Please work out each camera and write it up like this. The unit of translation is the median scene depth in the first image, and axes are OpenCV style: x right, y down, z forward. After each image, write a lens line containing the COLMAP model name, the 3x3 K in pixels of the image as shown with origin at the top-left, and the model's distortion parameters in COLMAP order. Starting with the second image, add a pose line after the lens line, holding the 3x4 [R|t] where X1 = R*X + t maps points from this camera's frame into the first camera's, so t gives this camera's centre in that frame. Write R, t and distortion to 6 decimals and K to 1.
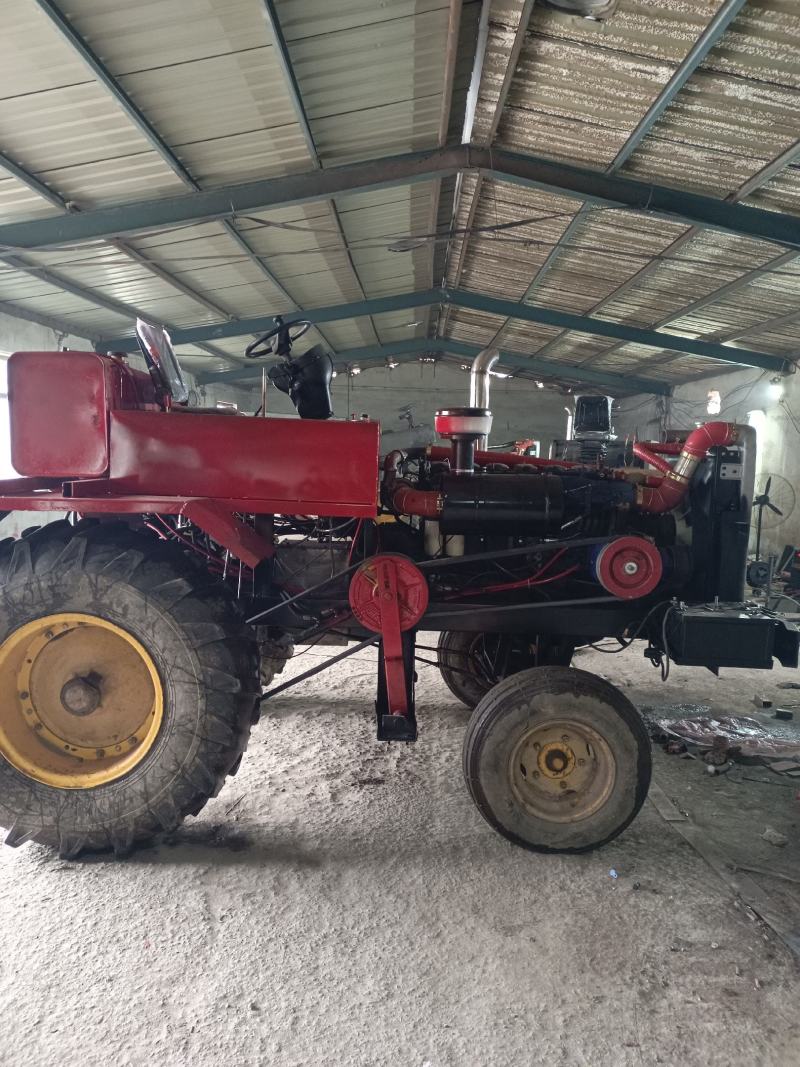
lens RADIAL K [[782.4, 0, 389.7], [0, 782.4, 530.3], [0, 0, 1]] dist [0.060916, -0.067746]
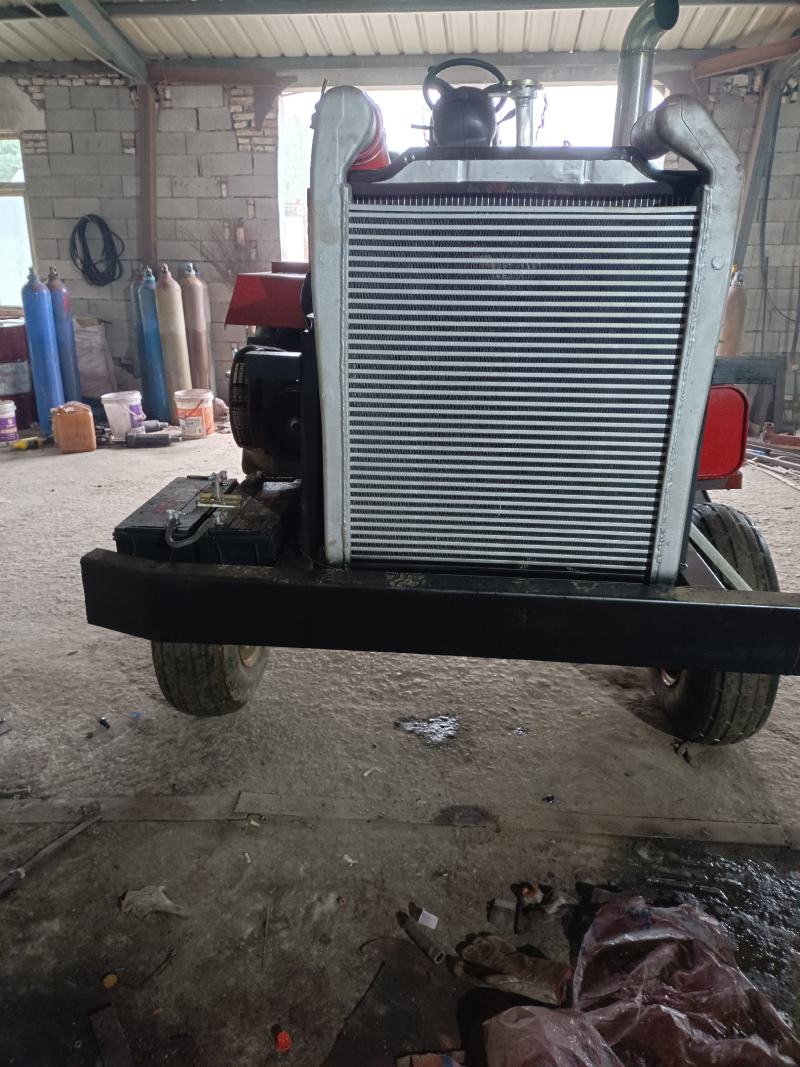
lens RADIAL K [[782.4, 0, 389.7], [0, 782.4, 530.3], [0, 0, 1]] dist [0.060916, -0.067746]
pose [[-0.086087, 0.304213, -0.948706, 0.932025], [-0.116637, 0.942616, 0.312843, -0.063225], [0.989437, 0.137586, -0.045665, 1.161970]]
